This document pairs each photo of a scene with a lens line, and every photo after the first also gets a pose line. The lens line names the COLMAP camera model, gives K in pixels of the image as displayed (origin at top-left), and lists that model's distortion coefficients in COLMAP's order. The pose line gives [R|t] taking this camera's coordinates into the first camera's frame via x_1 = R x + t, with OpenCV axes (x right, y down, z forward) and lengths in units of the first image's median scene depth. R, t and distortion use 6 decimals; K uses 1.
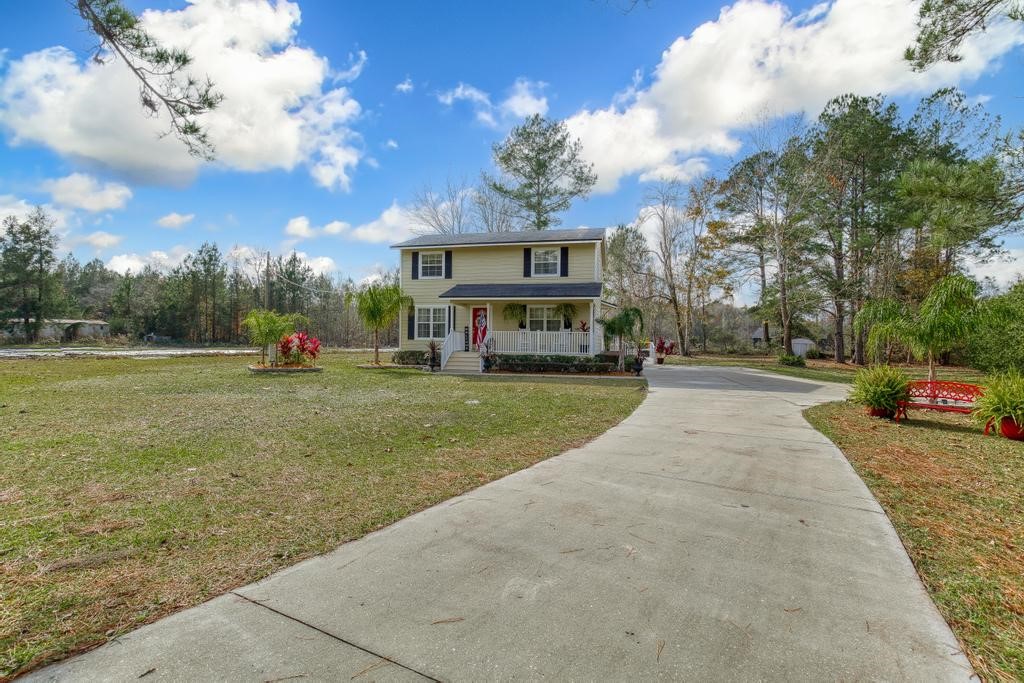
lens RADIAL K [[482.0, 0, 505.9], [0, 482.0, 341.9], [0, 0, 1]] dist [-0.003074, 0.001747]
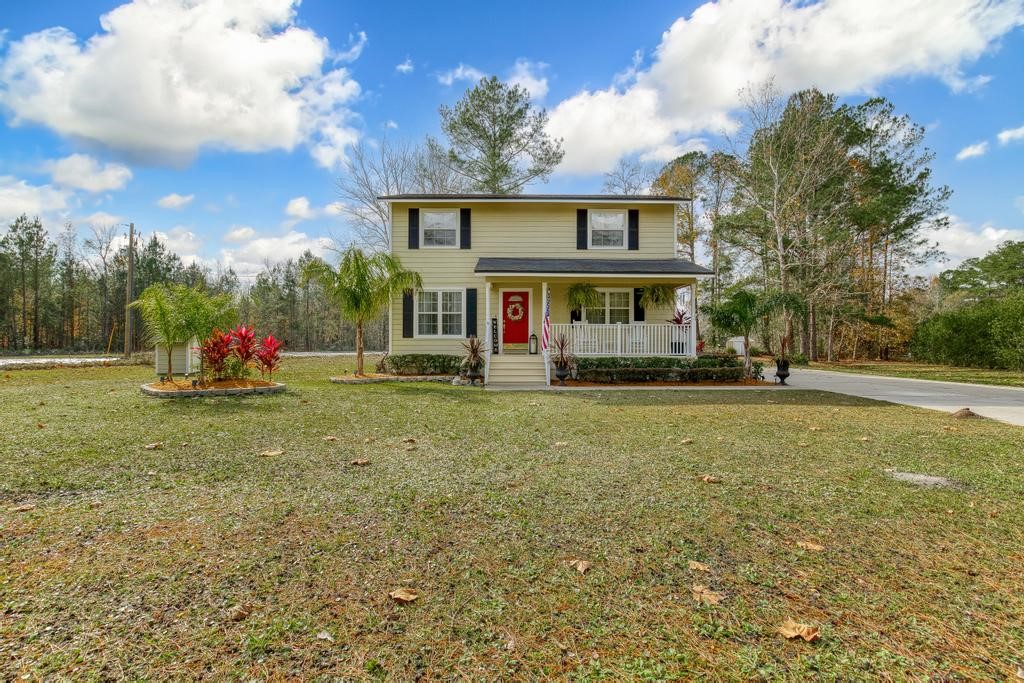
lens RADIAL K [[482.0, 0, 508.7], [0, 482.0, 337.0], [0, 0, 1]] dist [-0.003074, 0.001747]
pose [[0.971585, -0.007253, 0.236581, -0.219384], [0.010853, 0.999844, -0.013919, 0.004624], [-0.236443, 0.016091, 0.971512, 0.310060]]
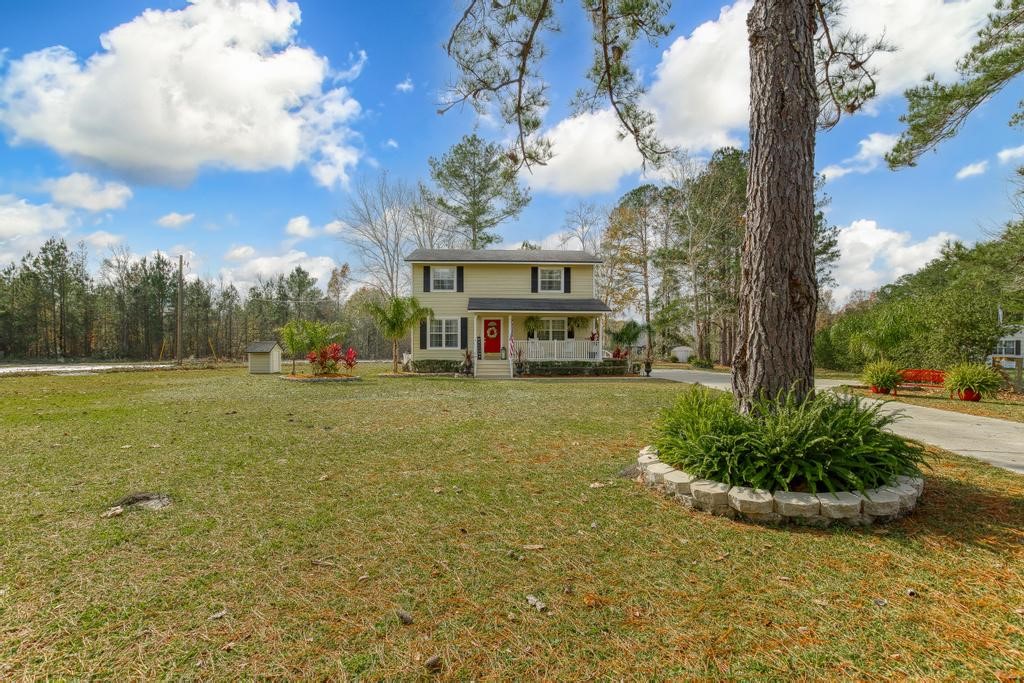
lens RADIAL K [[482.0, 0, 497.5], [0, 482.0, 359.2], [0, 0, 1]] dist [-0.003074, 0.001747]
pose [[0.964872, -0.015459, 0.262266, -0.317322], [0.012155, 0.999825, 0.014216, 0.003692], [-0.262440, -0.010529, 0.964891, -0.061540]]
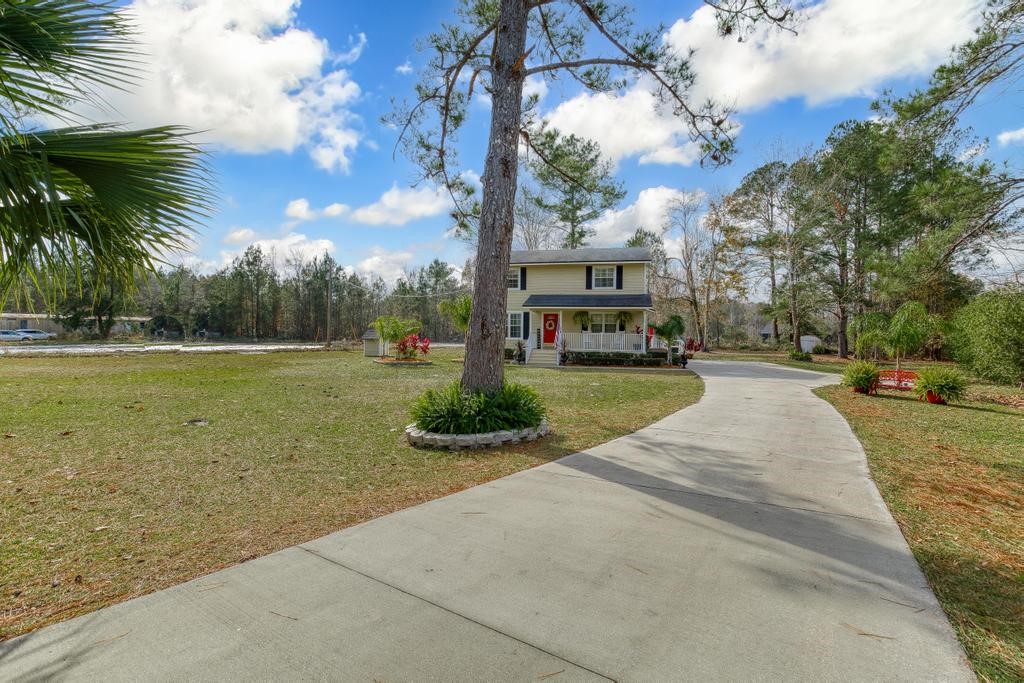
lens RADIAL K [[482.0, 0, 504.6], [0, 482.0, 340.6], [0, 0, 1]] dist [-0.003074, 0.001747]
pose [[0.999932, 0.001070, -0.011600, -0.150271], [-0.000962, 0.999956, 0.009349, -0.012383], [0.011610, -0.009337, 0.999889, -0.237609]]
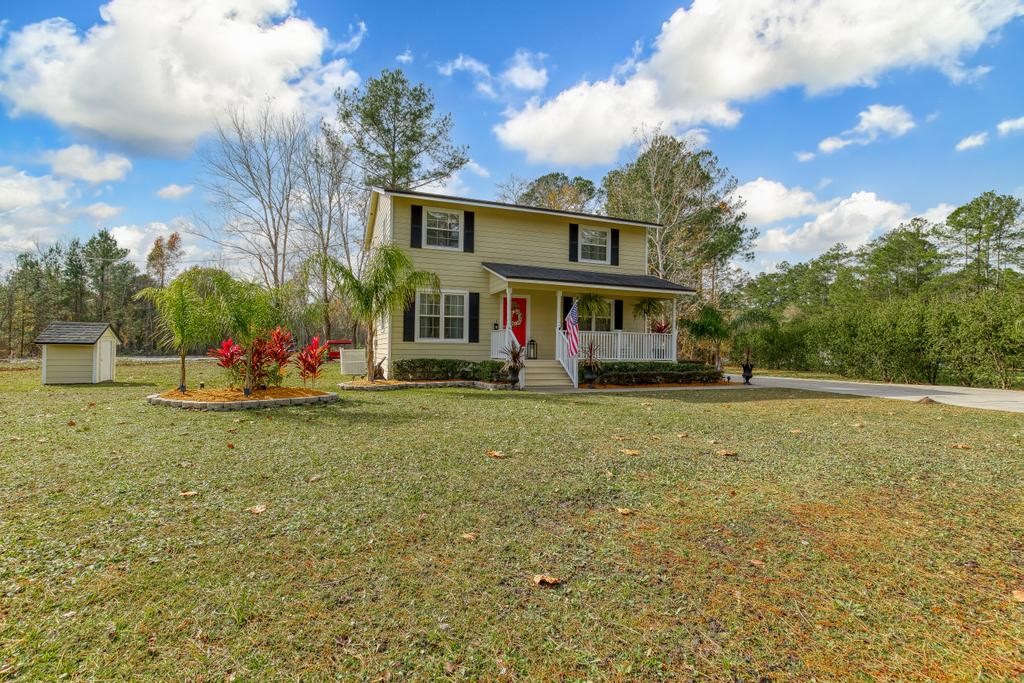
lens RADIAL K [[482.0, 0, 507.0], [0, 482.0, 345.1], [0, 0, 1]] dist [-0.003074, 0.001747]
pose [[0.830773, 0.002091, 0.556607, -0.445118], [0.000138, 0.999992, -0.003961, 0.002461], [-0.556611, 0.003368, 0.830767, 0.394744]]
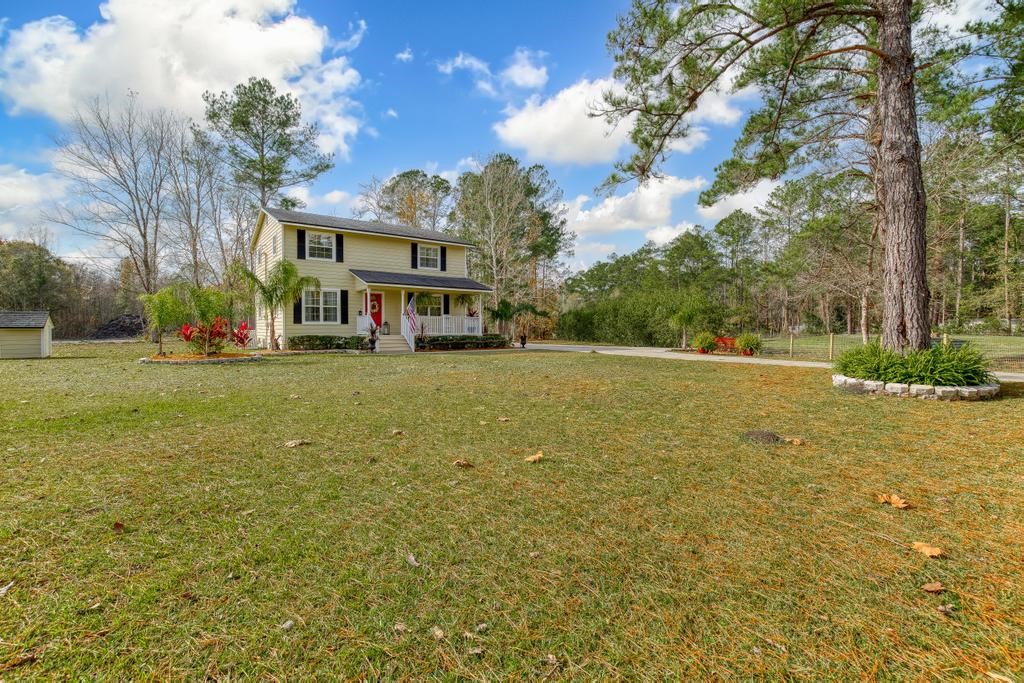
lens RADIAL K [[482.0, 0, 509.5], [0, 482.0, 334.4], [0, 0, 1]] dist [-0.003074, 0.001747]
pose [[0.649739, -0.020174, 0.759890, -0.639341], [0.010592, 0.999791, 0.017487, 0.003451], [-0.760084, -0.003313, 0.649817, 0.082104]]
